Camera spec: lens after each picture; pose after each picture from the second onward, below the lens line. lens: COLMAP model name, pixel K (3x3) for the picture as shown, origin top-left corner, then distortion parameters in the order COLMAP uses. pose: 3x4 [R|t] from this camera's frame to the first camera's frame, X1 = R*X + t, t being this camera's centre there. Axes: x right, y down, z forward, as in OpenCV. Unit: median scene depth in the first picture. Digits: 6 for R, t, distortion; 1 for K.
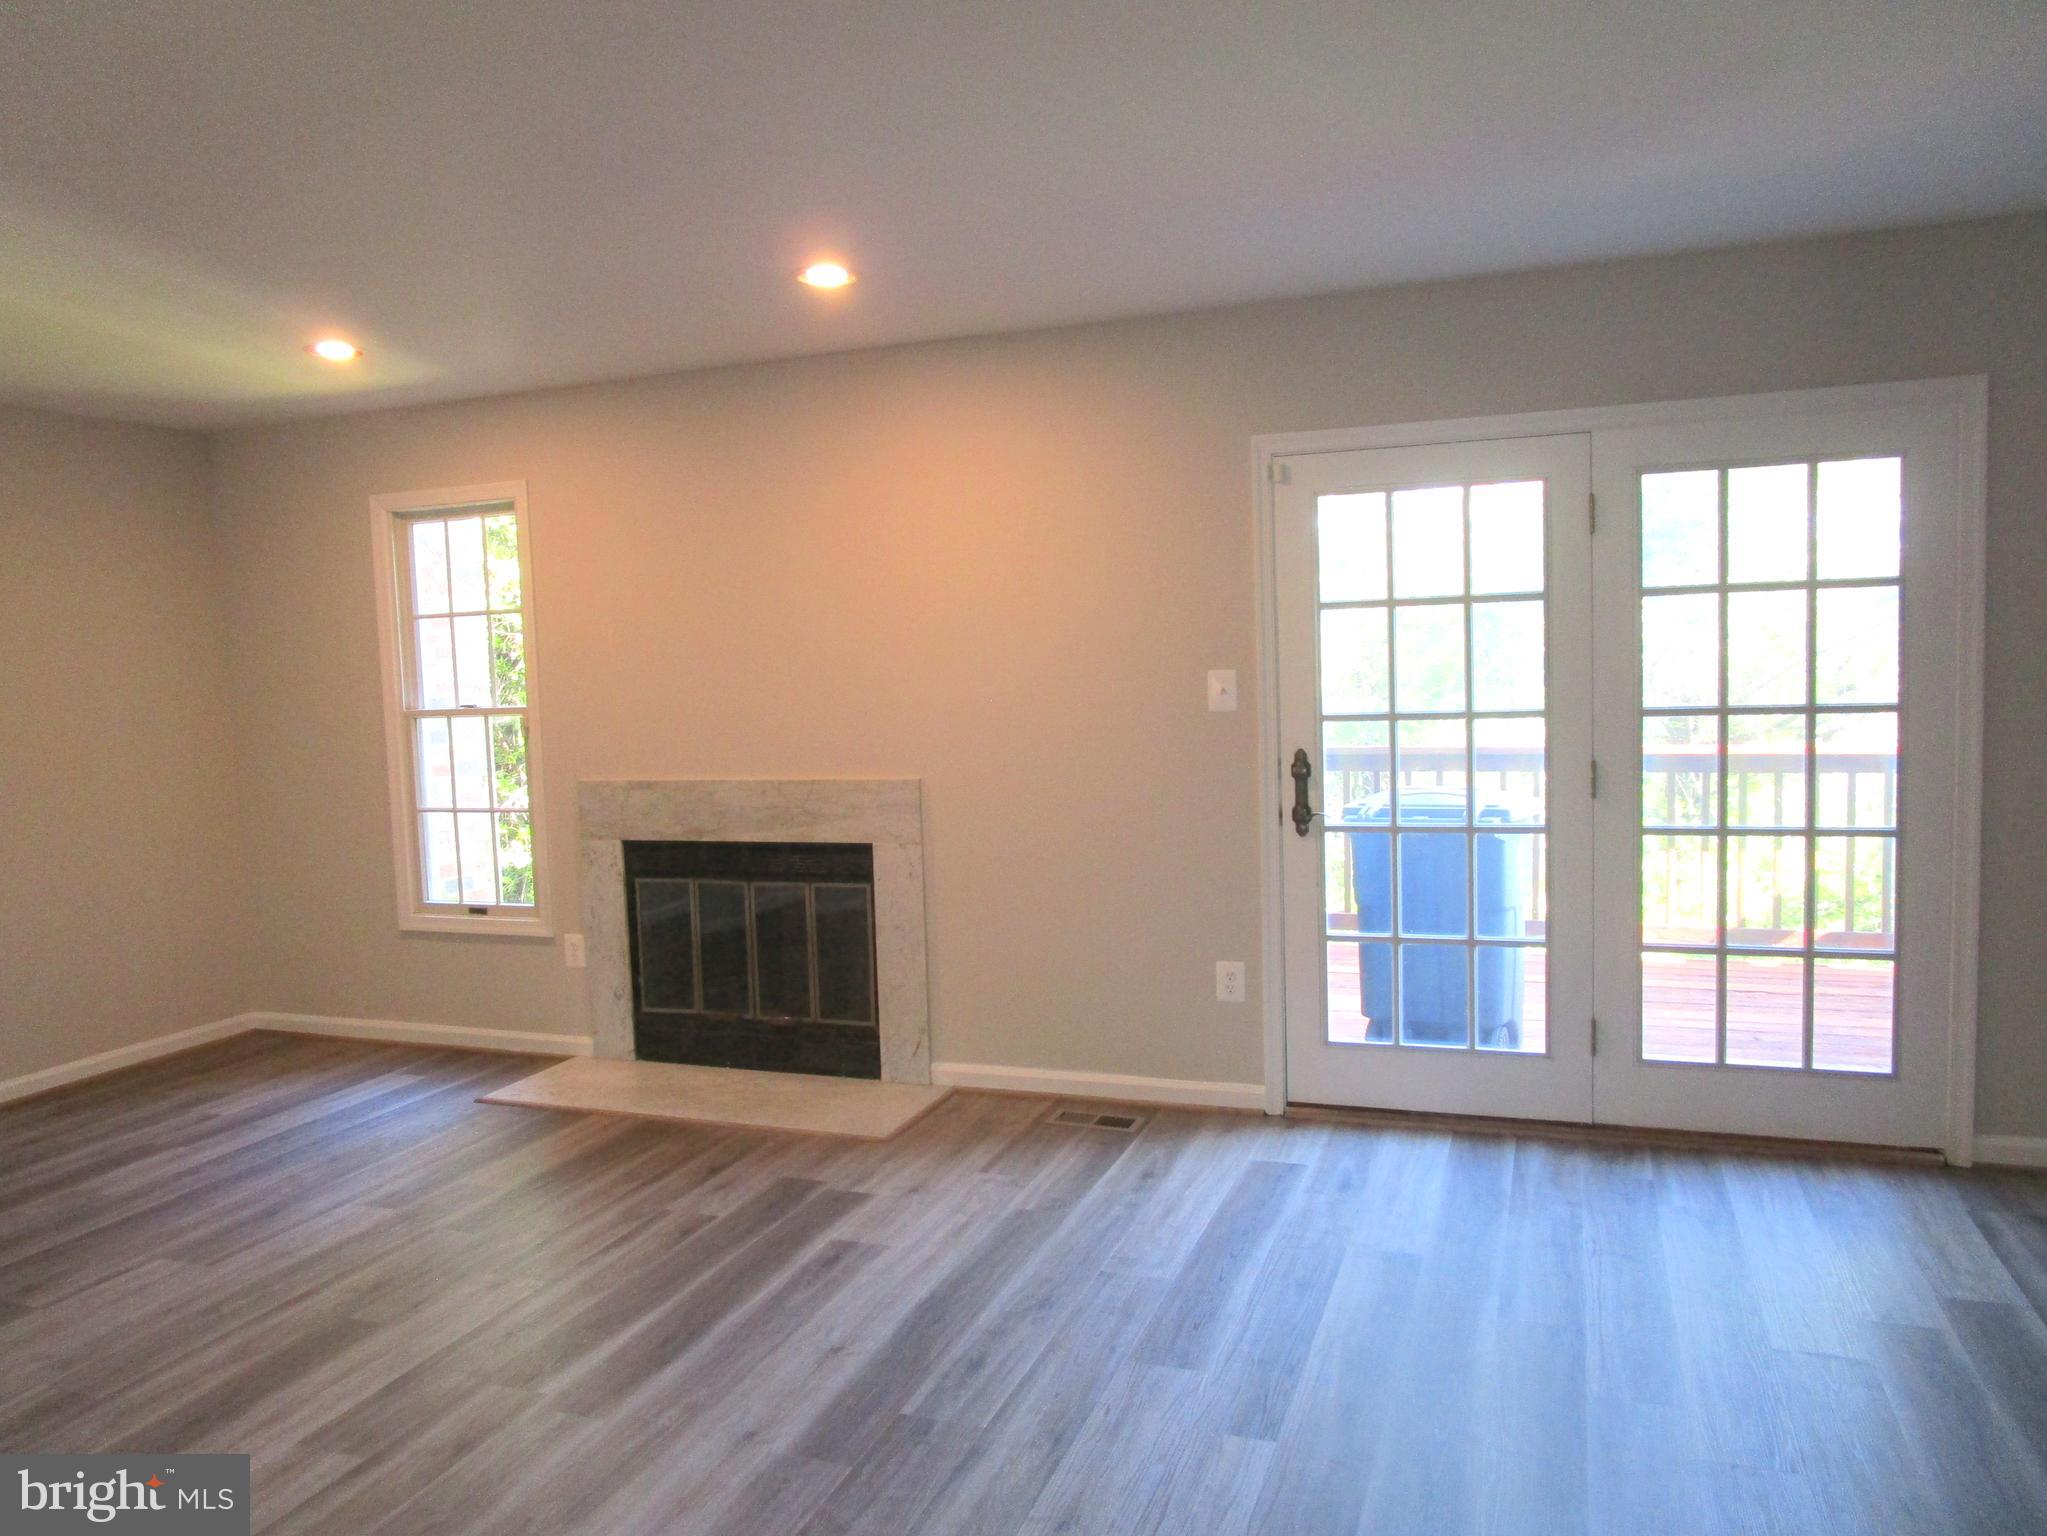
lens RADIAL K [[1439.2, 0, 1023.5], [0, 1439.2, 768.0], [0, 0, 1]] dist [-0.042335, 0.010117]
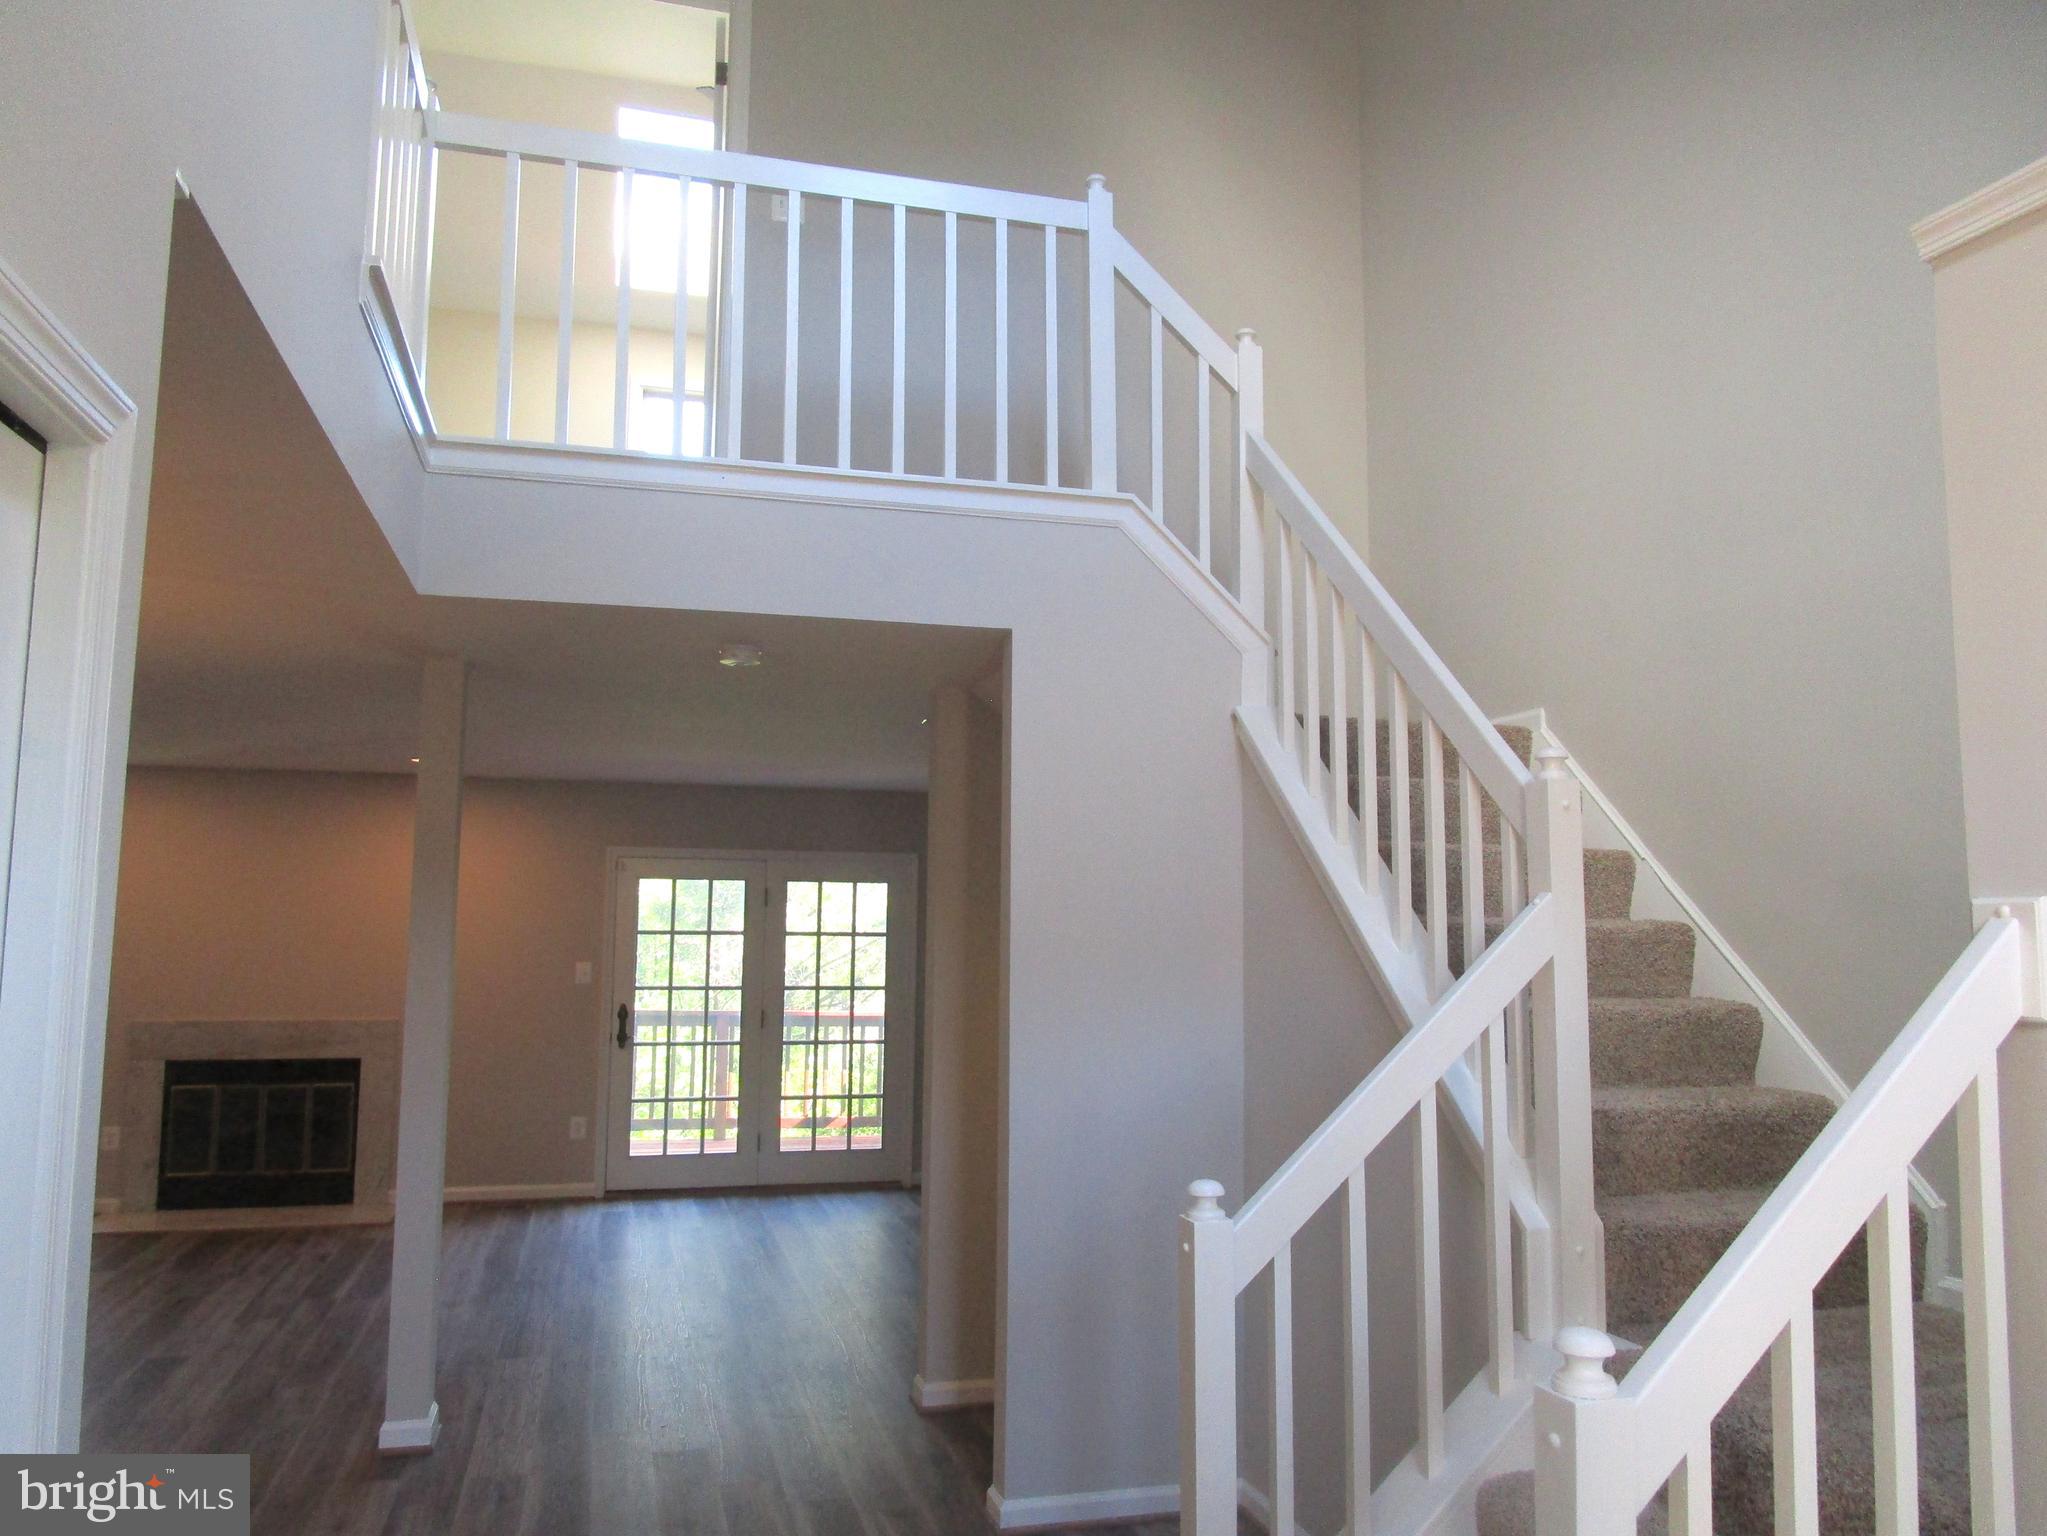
lens RADIAL K [[1439.2, 0, 1023.5], [0, 1439.2, 768.0], [0, 0, 1]] dist [-0.042335, 0.010117]
pose [[0.800246, 0.103402, 0.590689, -0.573173], [0.007458, 0.983229, -0.182221, 0.031512], [-0.599625, 0.150227, 0.786054, -0.946443]]
